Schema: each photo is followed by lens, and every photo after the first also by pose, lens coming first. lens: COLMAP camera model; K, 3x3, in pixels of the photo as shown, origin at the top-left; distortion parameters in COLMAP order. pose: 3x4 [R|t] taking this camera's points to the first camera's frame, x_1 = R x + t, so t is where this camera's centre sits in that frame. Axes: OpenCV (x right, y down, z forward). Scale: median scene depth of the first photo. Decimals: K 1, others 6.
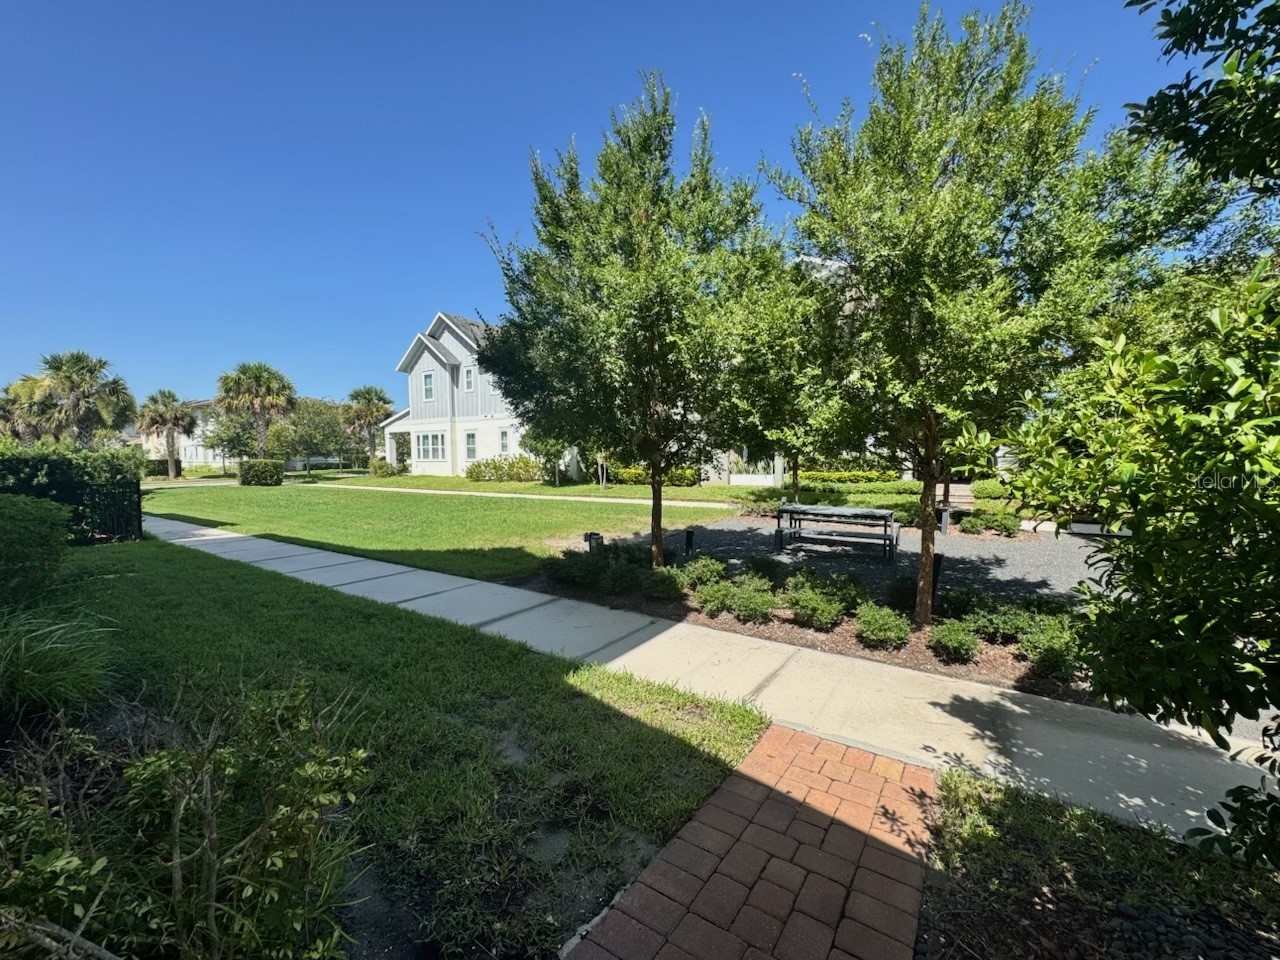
lens RADIAL K [[509.8, 0, 640.4], [0, 509.8, 481.6], [0, 0, 1]] dist [-0.002186, 0.000083]
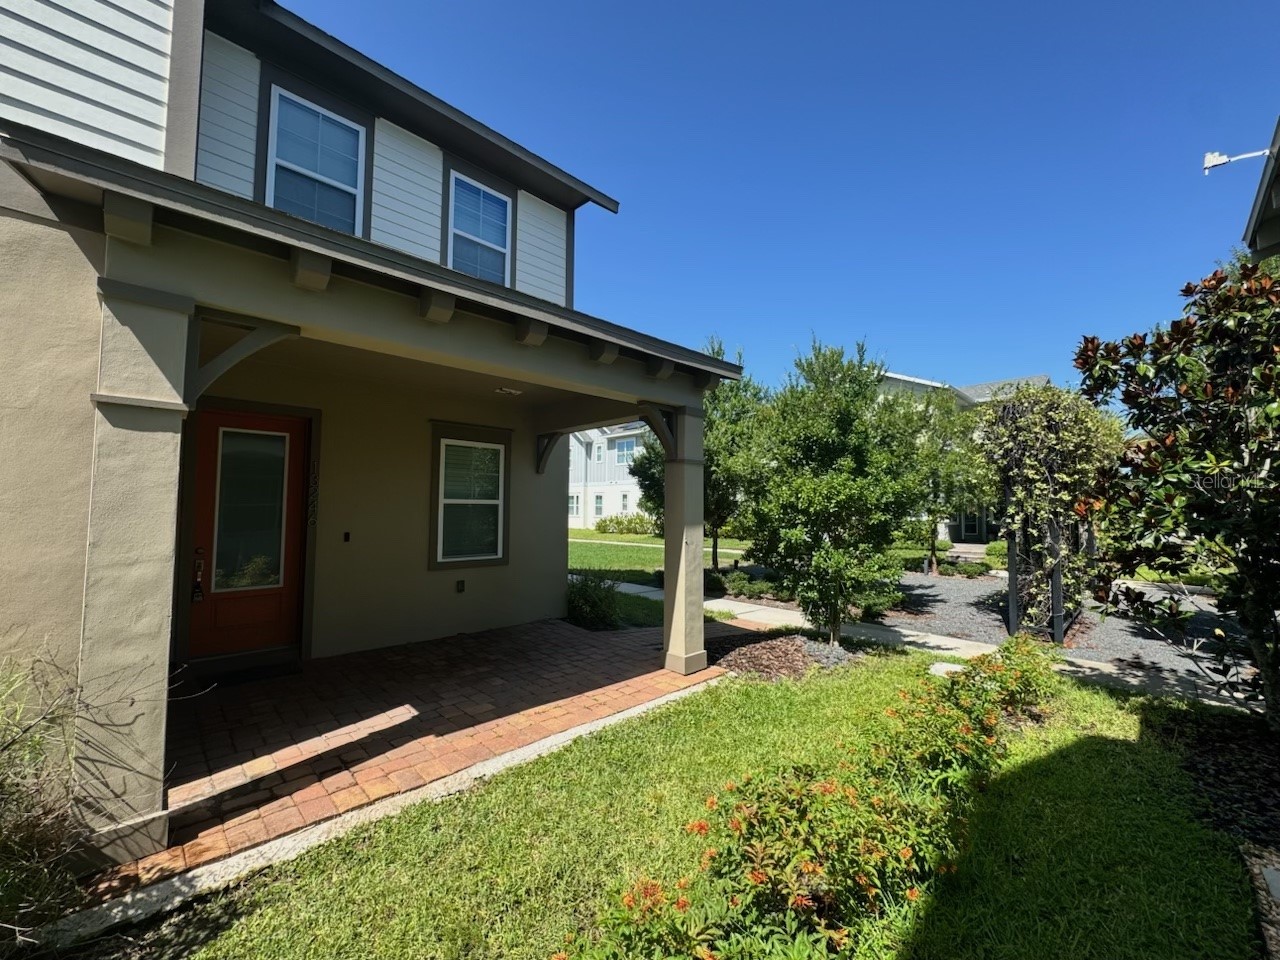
lens RADIAL K [[509.8, 0, 640.4], [0, 509.8, 481.6], [0, 0, 1]] dist [-0.002186, 0.000083]
pose [[0.977288, 0.005929, -0.211830, 0.065886], [-0.029696, 0.993577, -0.109192, 0.012656], [0.209822, 0.113003, 0.971187, -0.385265]]
